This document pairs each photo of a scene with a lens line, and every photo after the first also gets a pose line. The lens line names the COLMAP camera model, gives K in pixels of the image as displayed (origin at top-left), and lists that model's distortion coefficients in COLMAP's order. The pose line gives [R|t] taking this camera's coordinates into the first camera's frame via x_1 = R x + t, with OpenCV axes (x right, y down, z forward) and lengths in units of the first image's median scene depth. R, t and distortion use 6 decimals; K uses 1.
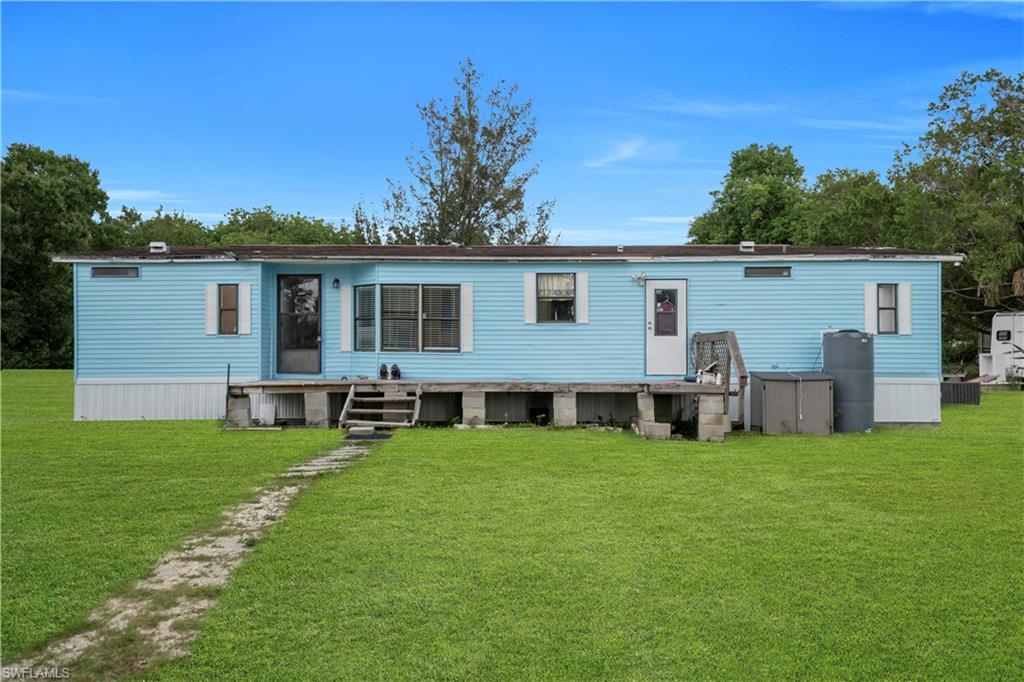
lens RADIAL K [[800.3, 0, 509.3], [0, 800.3, 347.0], [0, 0, 1]] dist [0.038989, 0.010053]
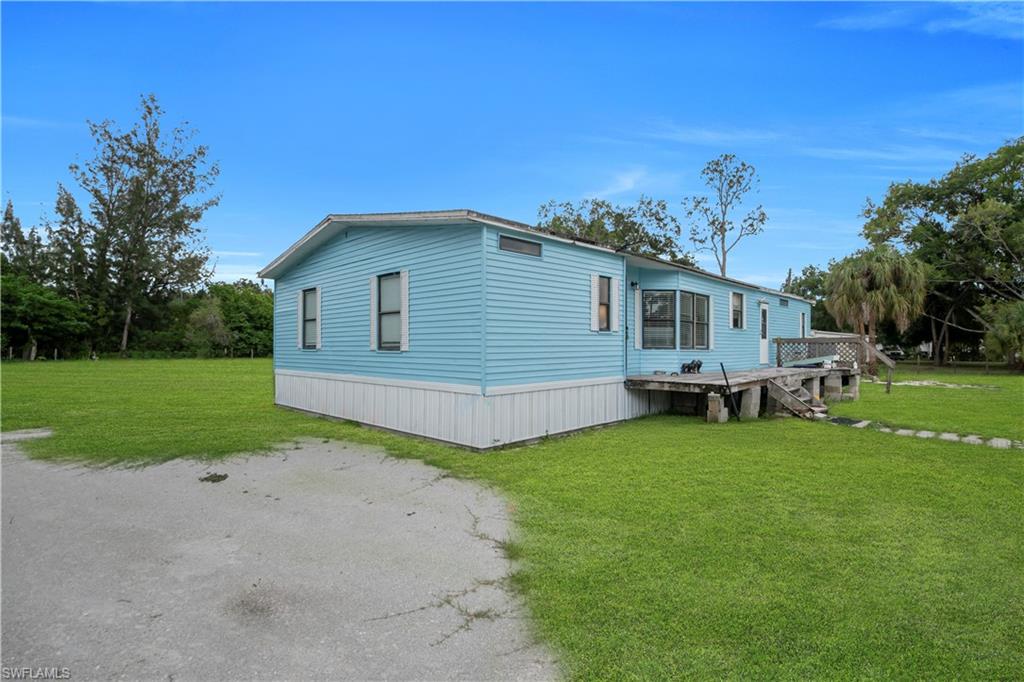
lens RADIAL K [[491.3, 0, 514.6], [0, 491.3, 349.4], [0, 0, 1]] dist [-0.031617, 0.000309]
pose [[0.693047, -0.003606, 0.720883, -0.831602], [-0.001137, 0.999981, 0.006096, 0.001858], [-0.720891, -0.005045, 0.693030, 0.687870]]
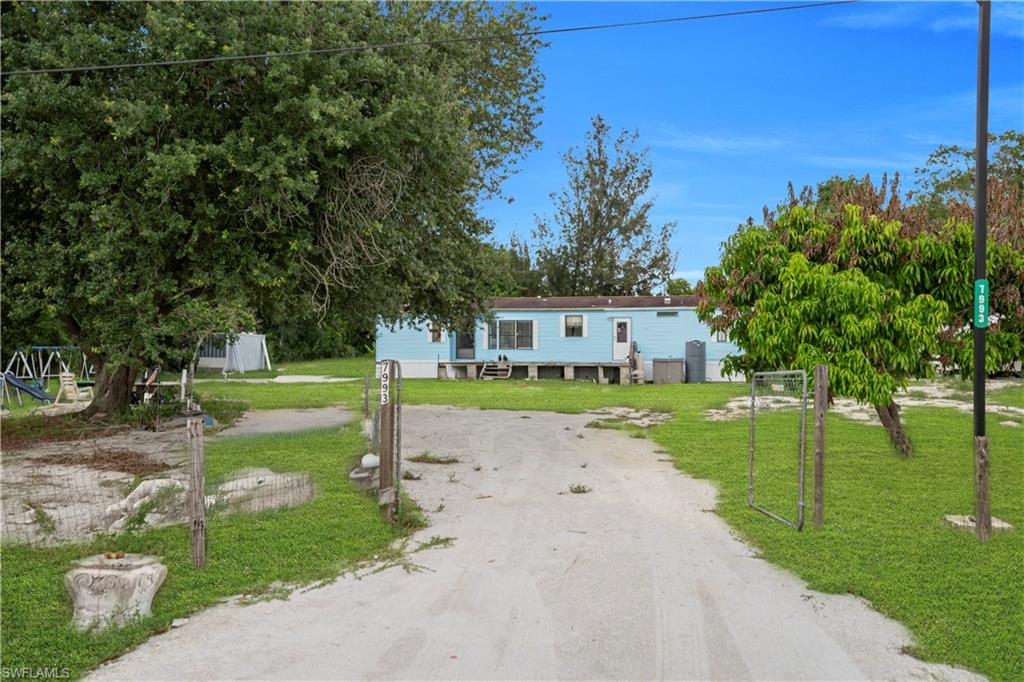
lens RADIAL K [[841.3, 0, 514.7], [0, 841.3, 339.1], [0, 0, 1]] dist [0.048407, 0.010542]
pose [[0.980085, -0.000096, -0.198577, 0.370907], [-0.001374, 0.999973, -0.007264, -0.006281], [0.198572, 0.007392, 0.980058, -1.392387]]
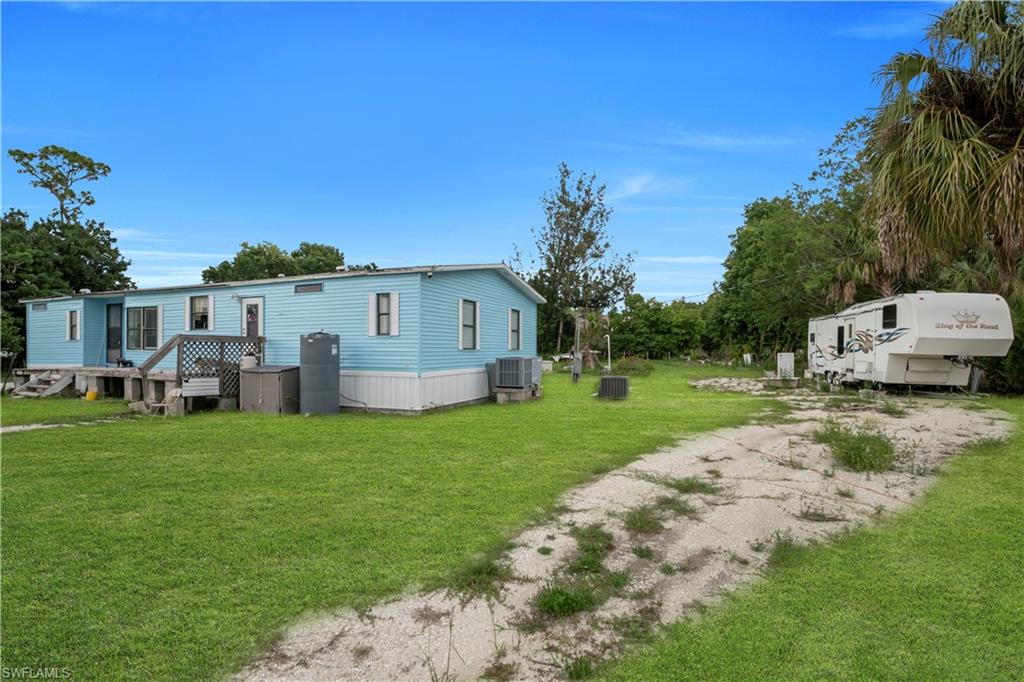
lens RADIAL K [[491.3, 0, 513.8], [0, 491.3, 354.7], [0, 0, 1]] dist [-0.031617, 0.000309]
pose [[0.932361, 0.003240, -0.361514, 0.913558], [0.000771, 0.999940, 0.010952, 0.005220], [0.361528, -0.010490, 0.932302, 0.384411]]
